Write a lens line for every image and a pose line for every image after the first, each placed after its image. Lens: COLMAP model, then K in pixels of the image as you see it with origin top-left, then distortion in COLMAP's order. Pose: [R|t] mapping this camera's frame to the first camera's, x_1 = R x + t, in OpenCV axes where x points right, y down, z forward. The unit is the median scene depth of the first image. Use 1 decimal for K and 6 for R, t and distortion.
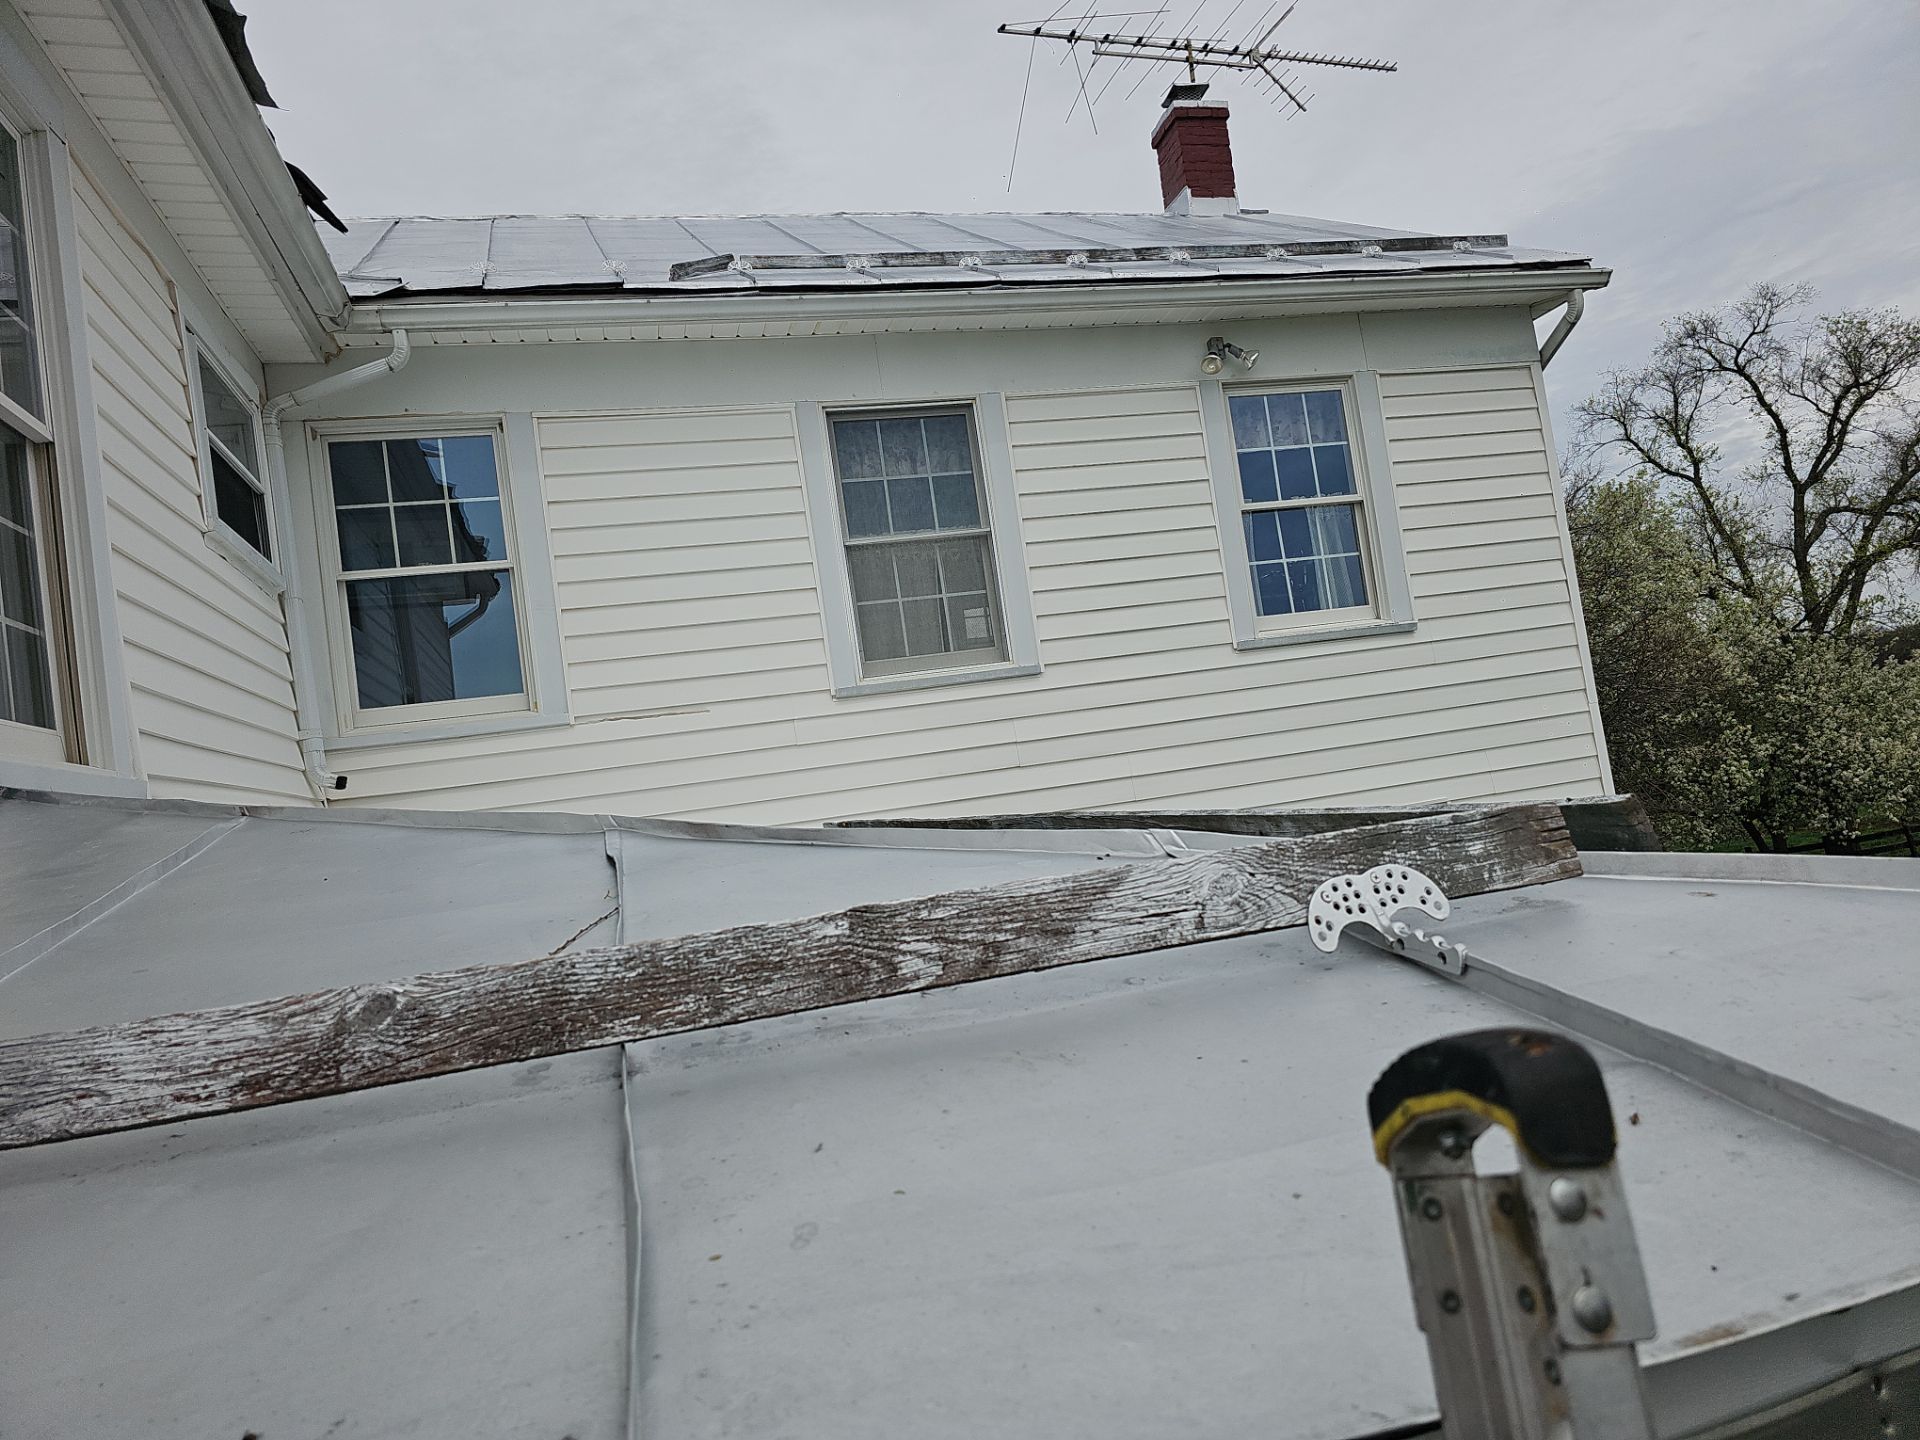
lens RADIAL K [[1315.5, 0, 960.0], [0, 1315.5, 720.0], [0, 0, 1]] dist [0.055290, -0.082133]
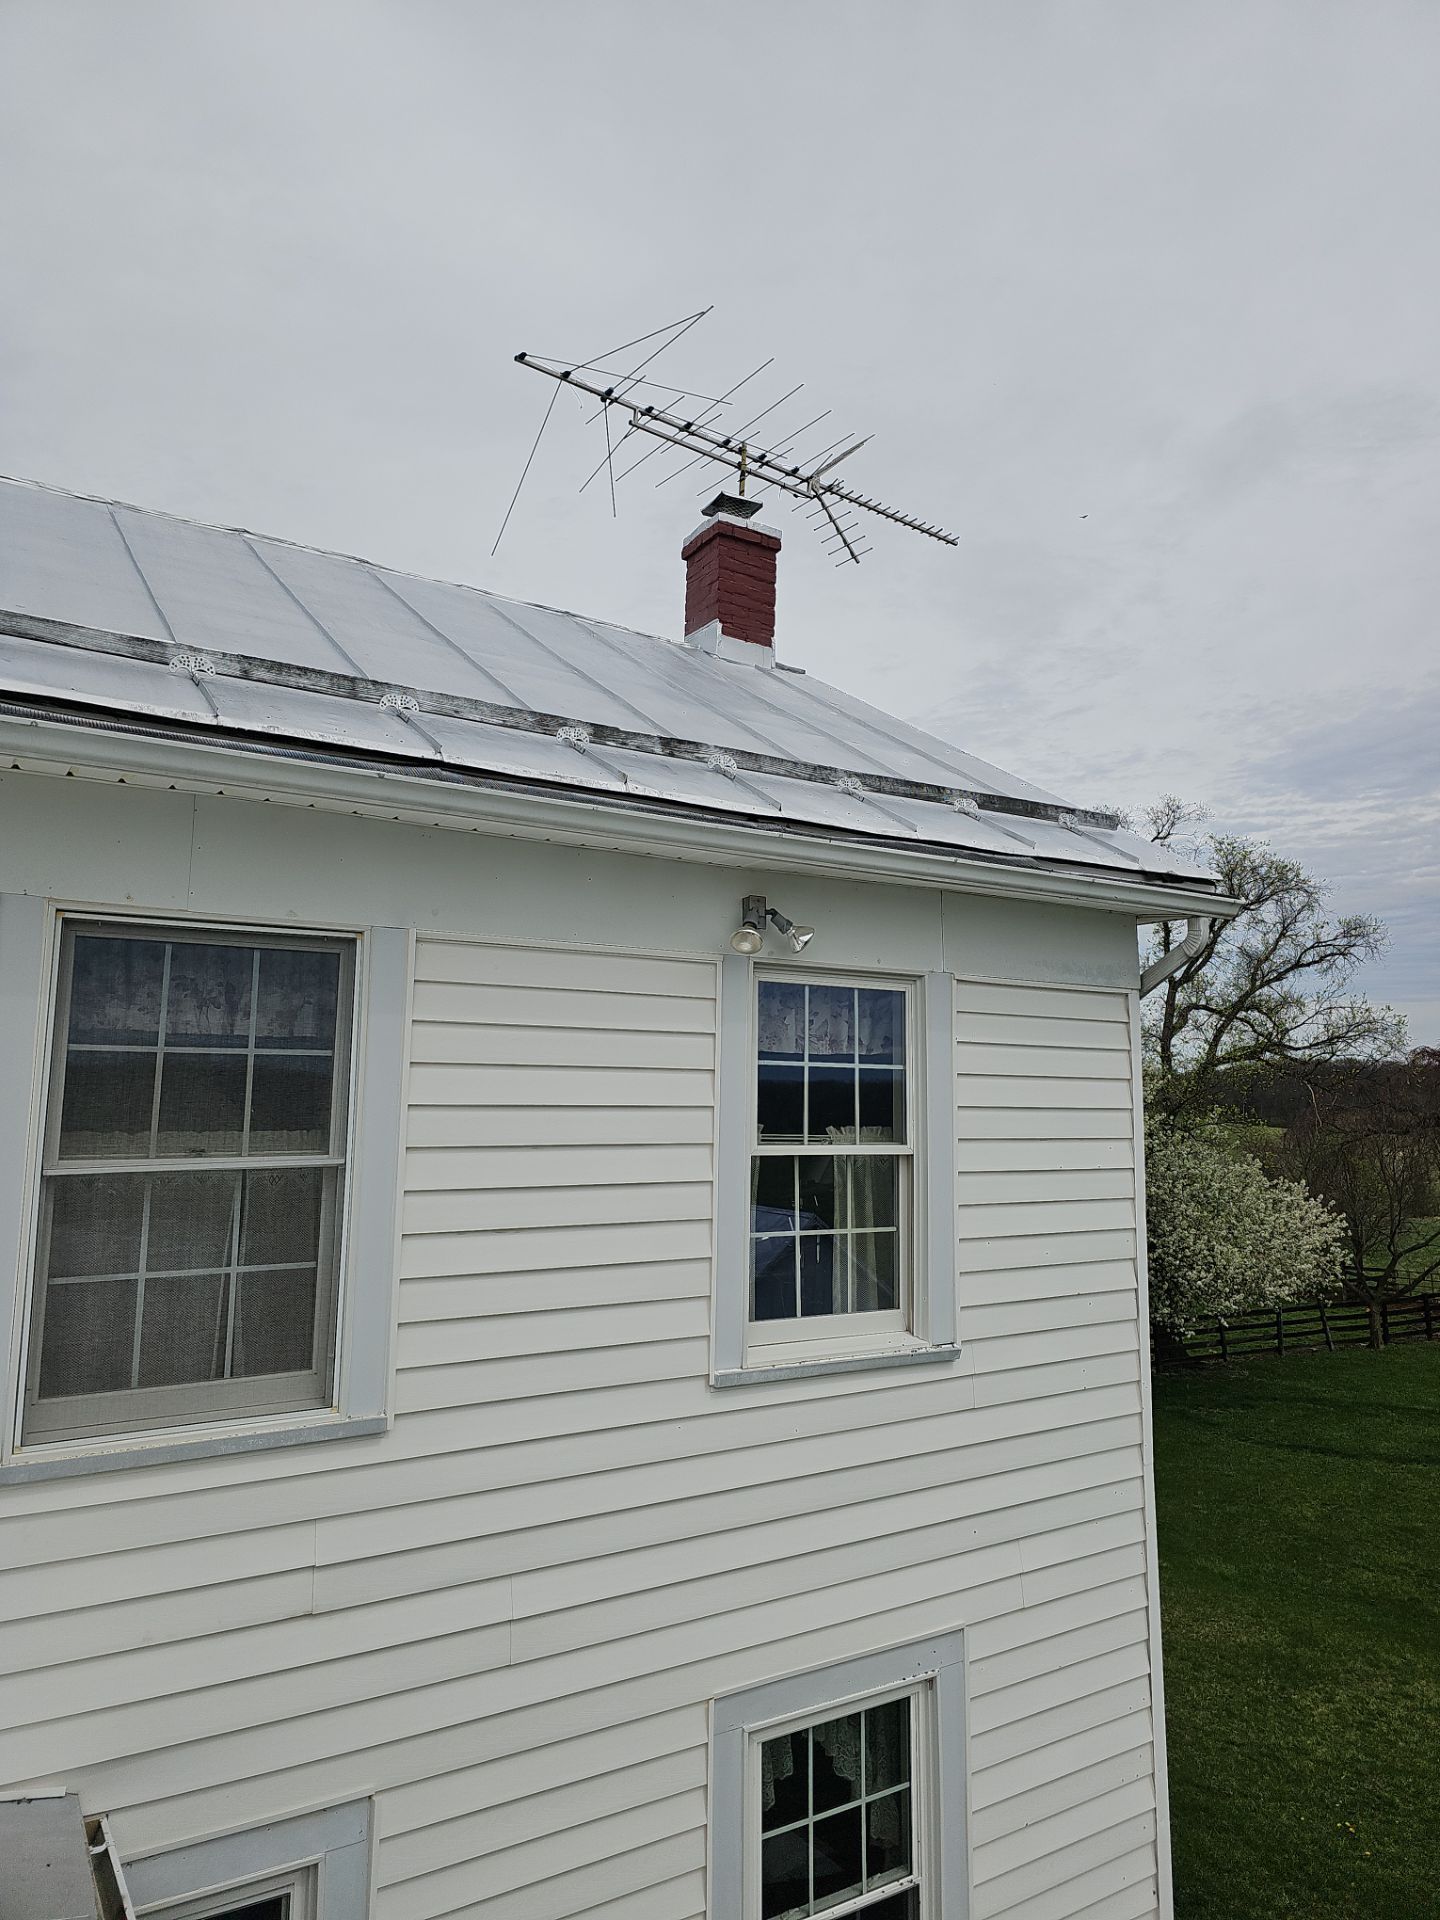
lens RADIAL K [[1315.5, 0, 776.6], [0, 1315.5, 965.1], [0, 0, 1]] dist [0.055290, -0.082133]
pose [[0.937754, 0.182990, 0.295182, 0.011650], [-0.161782, 0.982247, -0.094957, -0.177963], [-0.307318, 0.041292, 0.950711, 0.336529]]
